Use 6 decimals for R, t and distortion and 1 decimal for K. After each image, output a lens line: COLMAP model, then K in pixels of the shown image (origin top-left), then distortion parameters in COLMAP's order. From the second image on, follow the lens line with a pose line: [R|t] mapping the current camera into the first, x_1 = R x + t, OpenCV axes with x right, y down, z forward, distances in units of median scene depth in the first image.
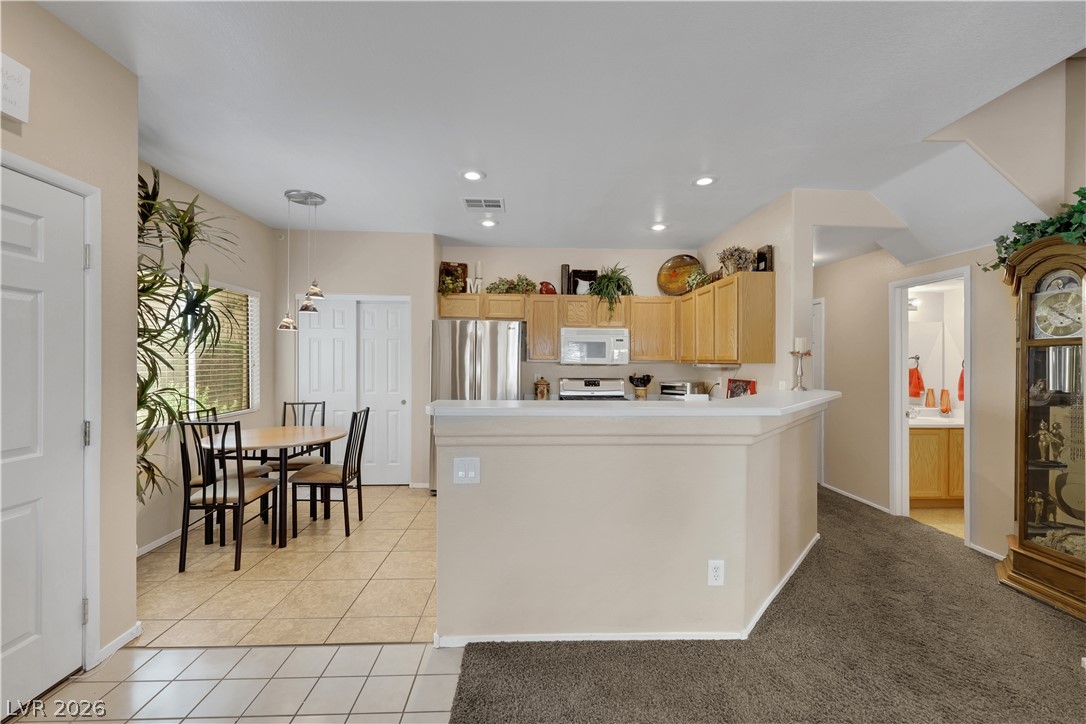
lens RADIAL K [[438.0, 0, 541.5], [0, 438.0, 363.6], [0, 0, 1]] dist [-0.000228, 0.000108]
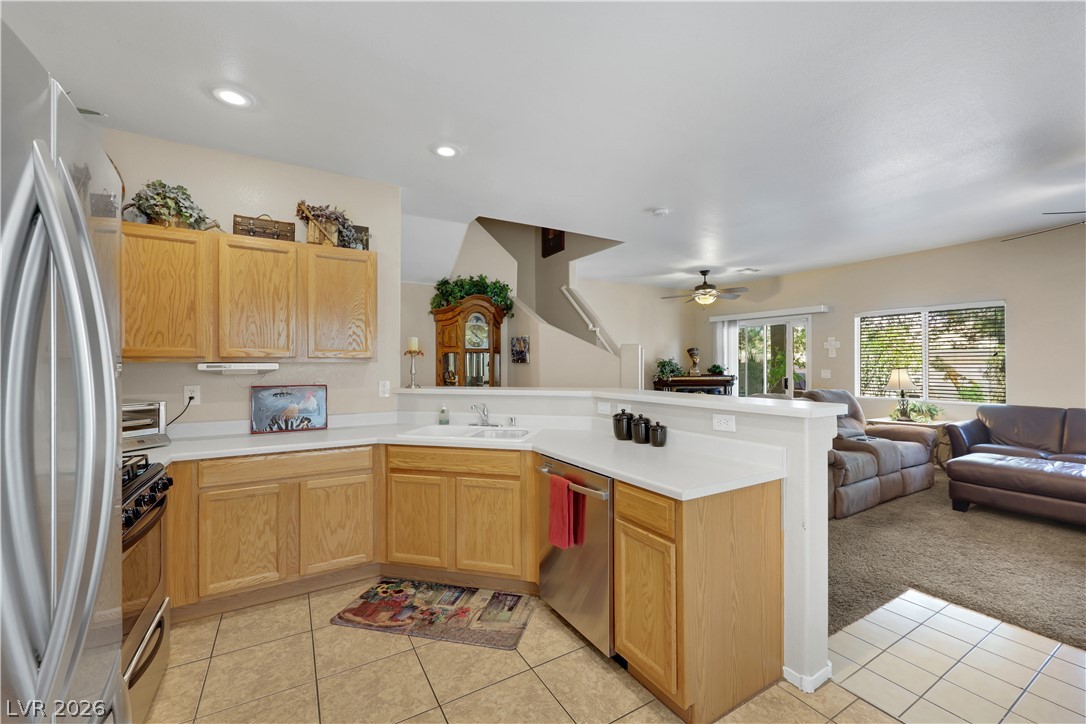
lens RADIAL K [[438.0, 0, 544.3], [0, 438.0, 364.5], [0, 0, 1]] dist [0.001177, 0.000175]
pose [[-0.474117, -0.005531, 0.880445, -0.345040], [0.003713, 0.999959, 0.008281, -0.001481], [-0.880454, 0.007196, -0.474077, 0.891538]]
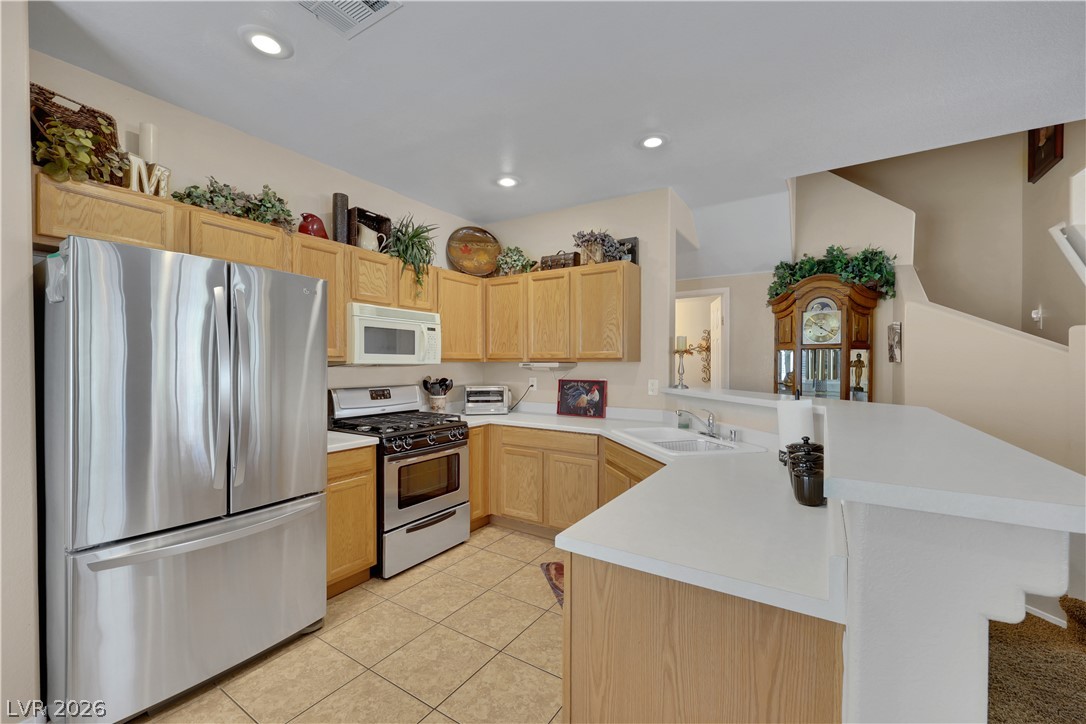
lens RADIAL K [[439.9, 0, 544.0], [0, 439.9, 368.4], [0, 0, 1]] dist [-0.000321, 0.000047]
pose [[0.572165, -0.015902, 0.819984, -0.311021], [0.005336, 0.999863, 0.015667, -0.001754], [-0.820121, -0.004589, 0.572172, 0.496211]]
